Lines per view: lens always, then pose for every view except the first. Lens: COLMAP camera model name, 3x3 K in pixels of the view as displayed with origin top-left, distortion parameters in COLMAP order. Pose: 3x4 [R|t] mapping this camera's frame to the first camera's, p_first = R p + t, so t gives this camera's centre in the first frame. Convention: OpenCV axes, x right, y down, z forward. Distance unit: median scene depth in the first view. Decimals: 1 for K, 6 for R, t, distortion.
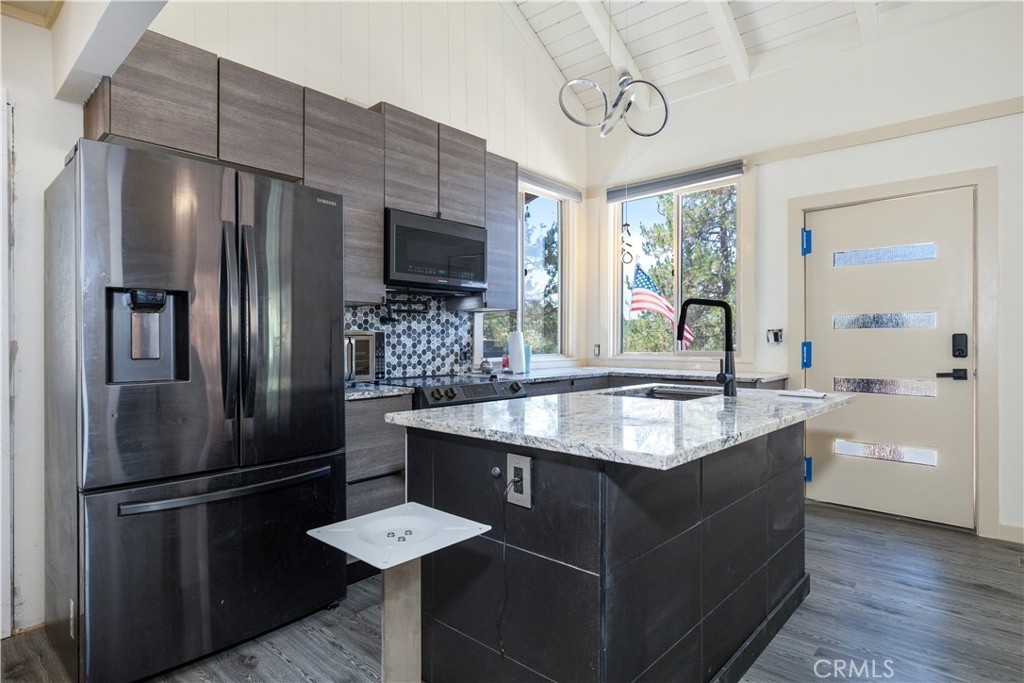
lens RADIAL K [[550.6, 0, 513.6], [0, 550.6, 342.9], [0, 0, 1]] dist [0.002728, 0.000759]
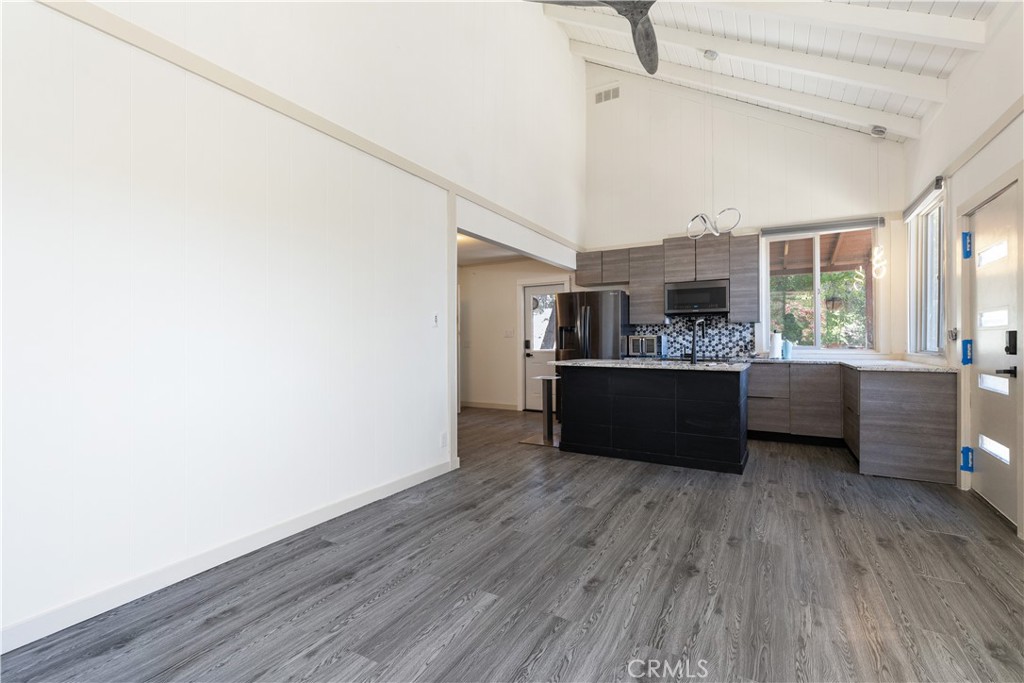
lens RADIAL K [[470.9, 0, 512.1], [0, 470.9, 340.5], [0, 0, 1]] dist [-0.002042, 0.000133]
pose [[0.211930, 0.001812, -0.977283, 1.295114], [-0.001846, 0.999997, 0.001454, 0.000300], [0.977283, 0.001496, 0.211932, -0.058860]]
